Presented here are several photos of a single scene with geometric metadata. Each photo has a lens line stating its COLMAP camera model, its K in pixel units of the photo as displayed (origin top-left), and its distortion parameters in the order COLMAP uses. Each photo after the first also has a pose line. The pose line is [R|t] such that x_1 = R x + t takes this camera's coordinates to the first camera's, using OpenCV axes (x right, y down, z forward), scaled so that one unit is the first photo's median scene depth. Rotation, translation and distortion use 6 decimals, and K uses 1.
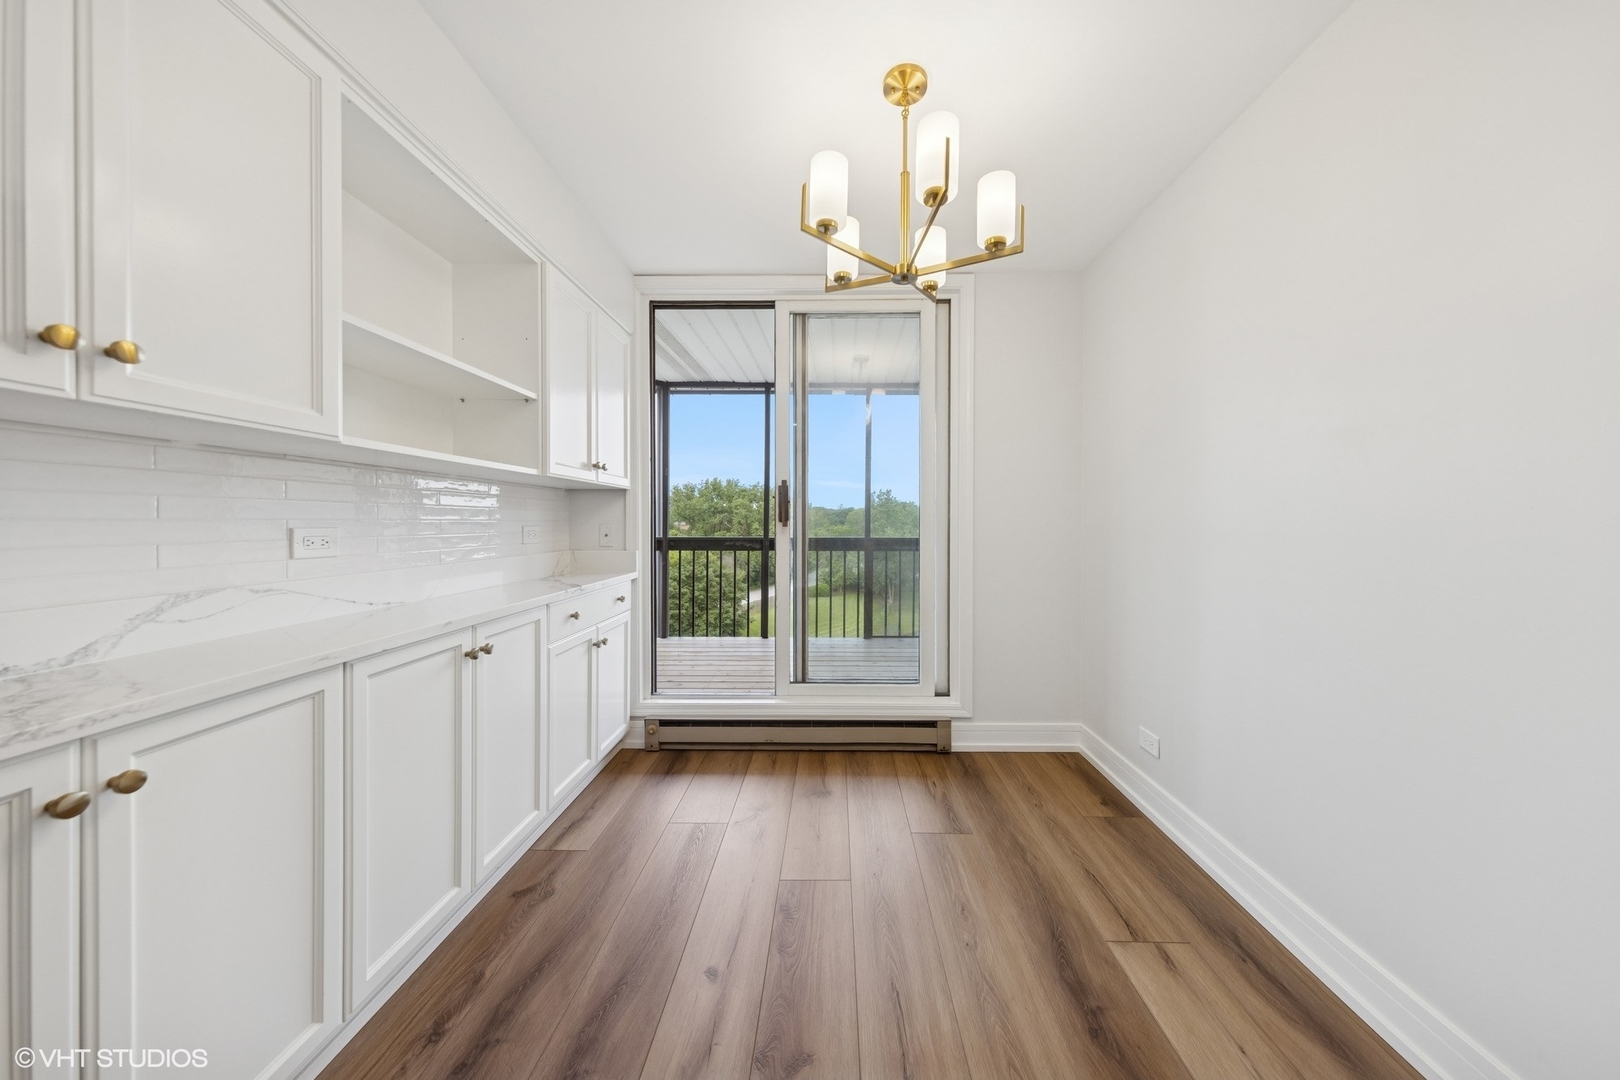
lens RADIAL K [[522.3, 0, 833.0], [0, 522.3, 518.9], [0, 0, 1]] dist [0.000035, 0.000049]
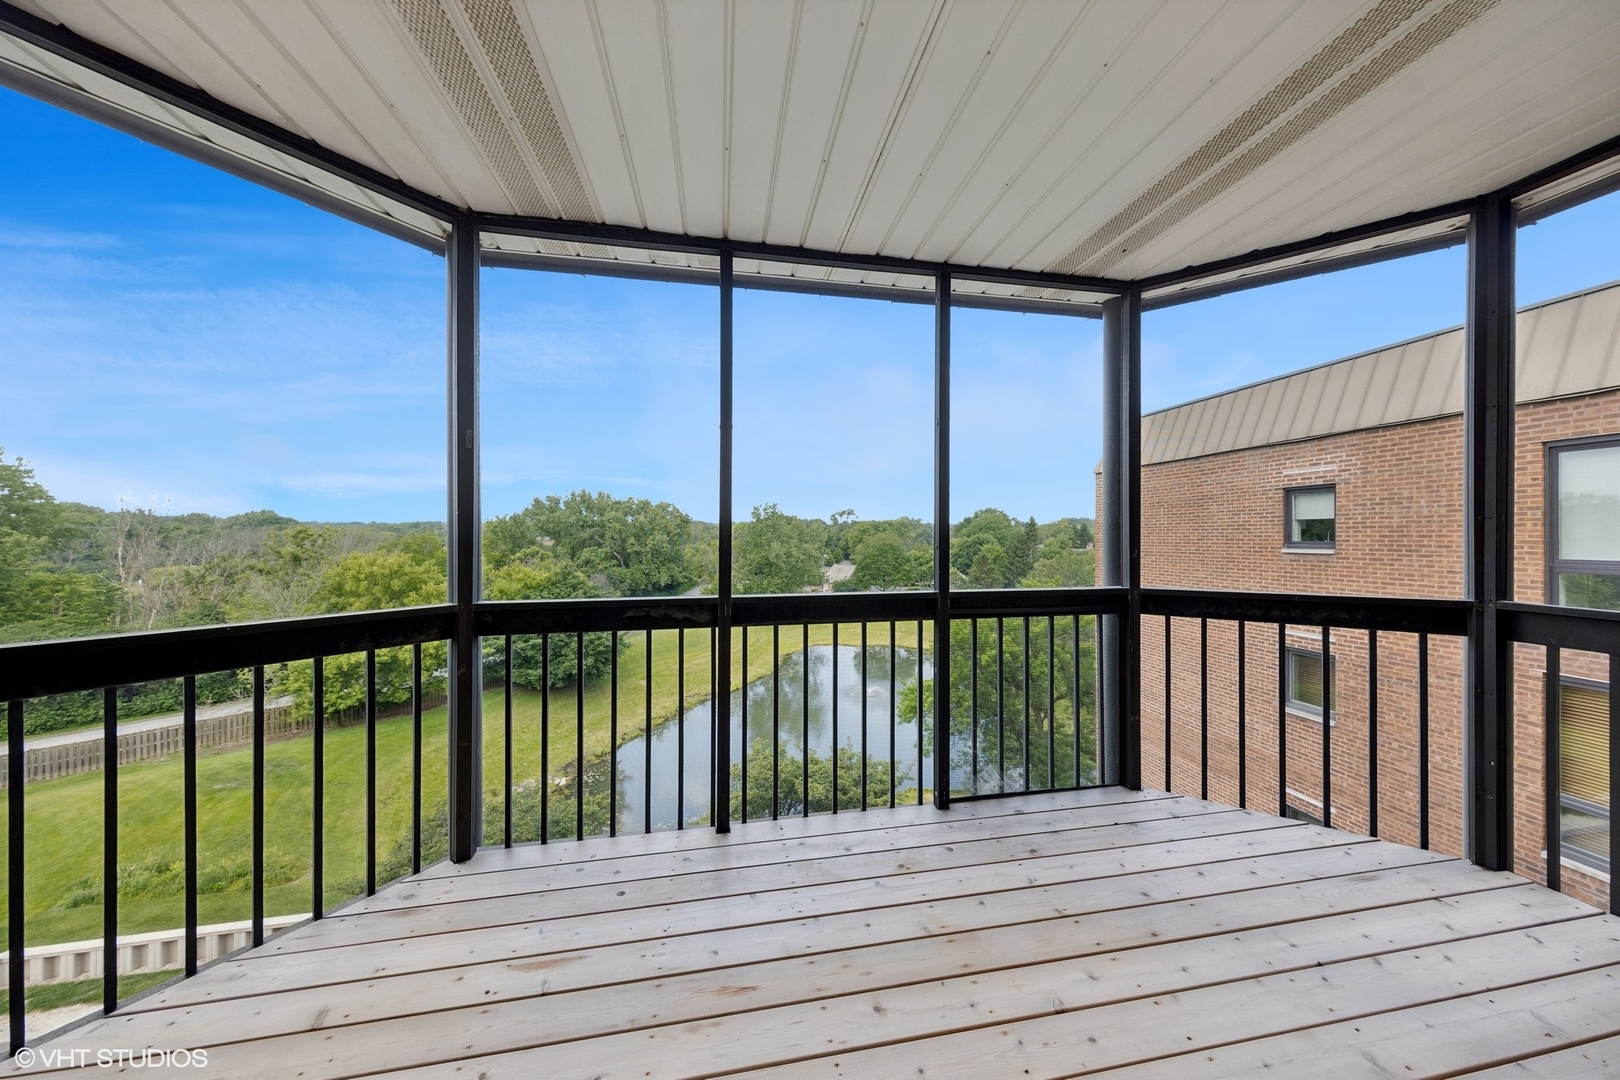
lens RADIAL K [[522.3, 0, 802.4], [0, 522.3, 530.2], [0, 0, 1]] dist [0.000035, 0.000049]
pose [[0.984723, -0.000401, 0.174127, -0.140417], [0.001189, 0.999990, -0.004421, -0.018171], [-0.174124, 0.004560, 0.984713, 0.567287]]
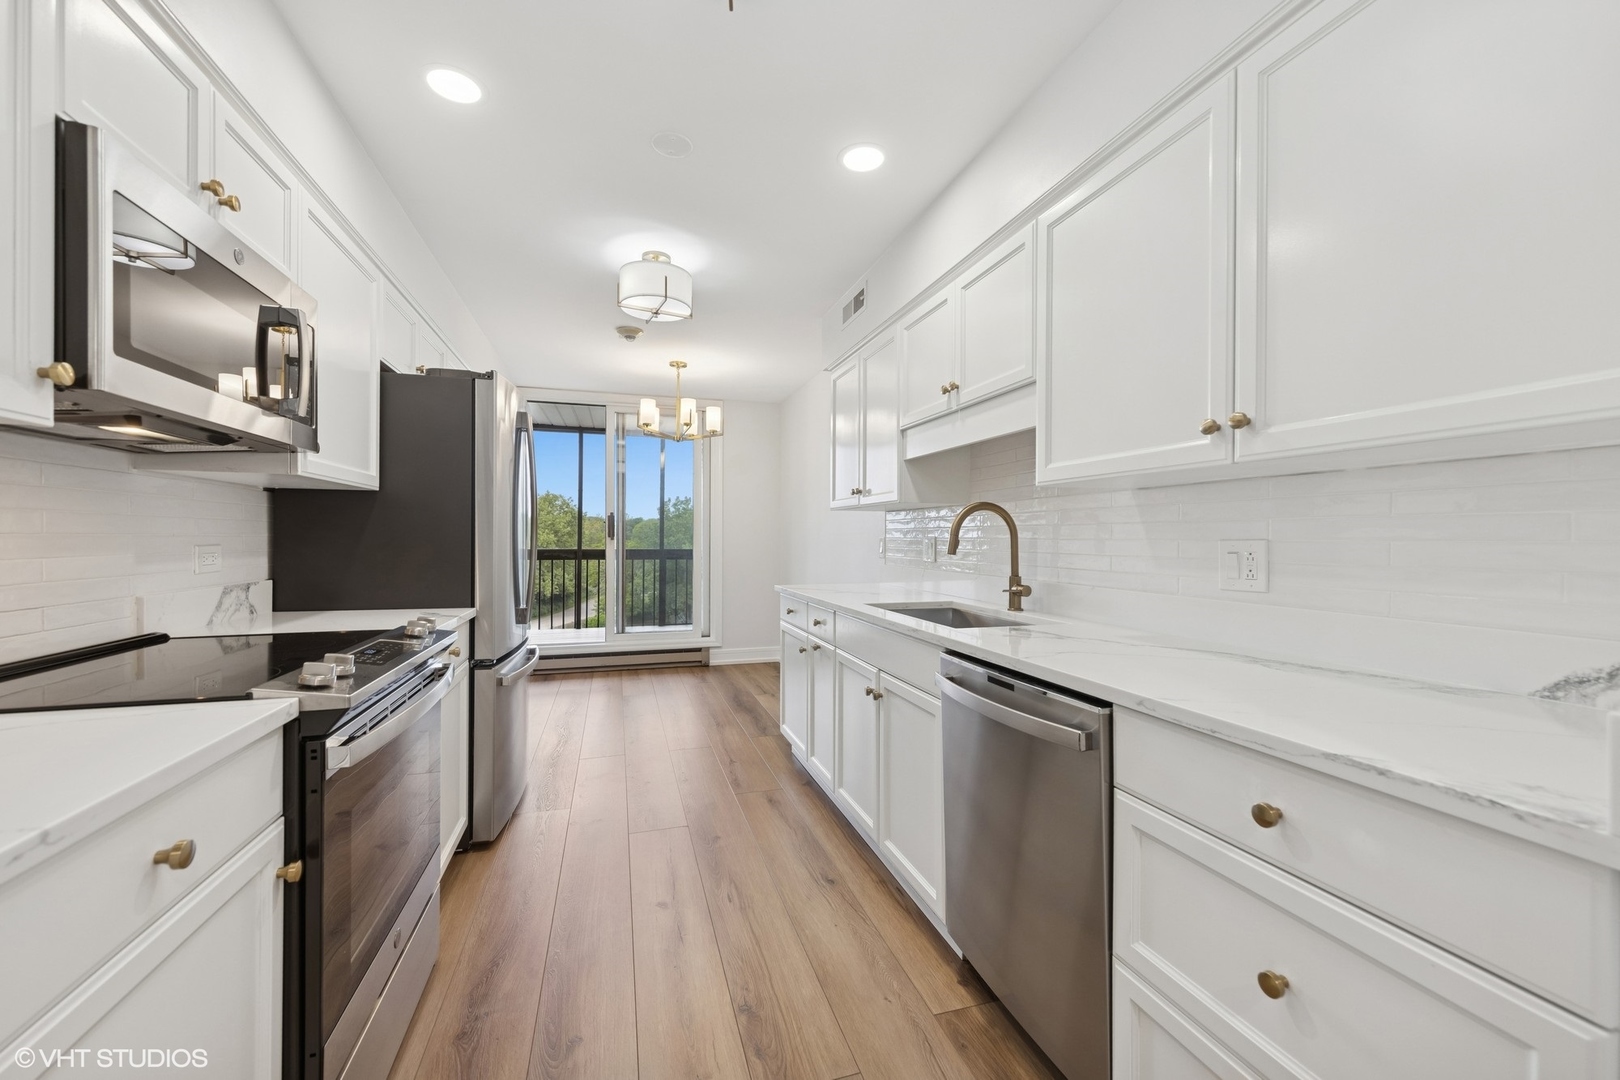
lens RADIAL K [[650.7, 0, 818.3], [0, 650.7, 539.6], [0, 0, 1]] dist [0.003715, -0.000240]
pose [[0.954443, -0.000480, 0.298392, -0.046596], [-0.003162, 0.999926, 0.011723, -0.007802], [-0.298375, -0.012133, 0.954371, -0.675450]]
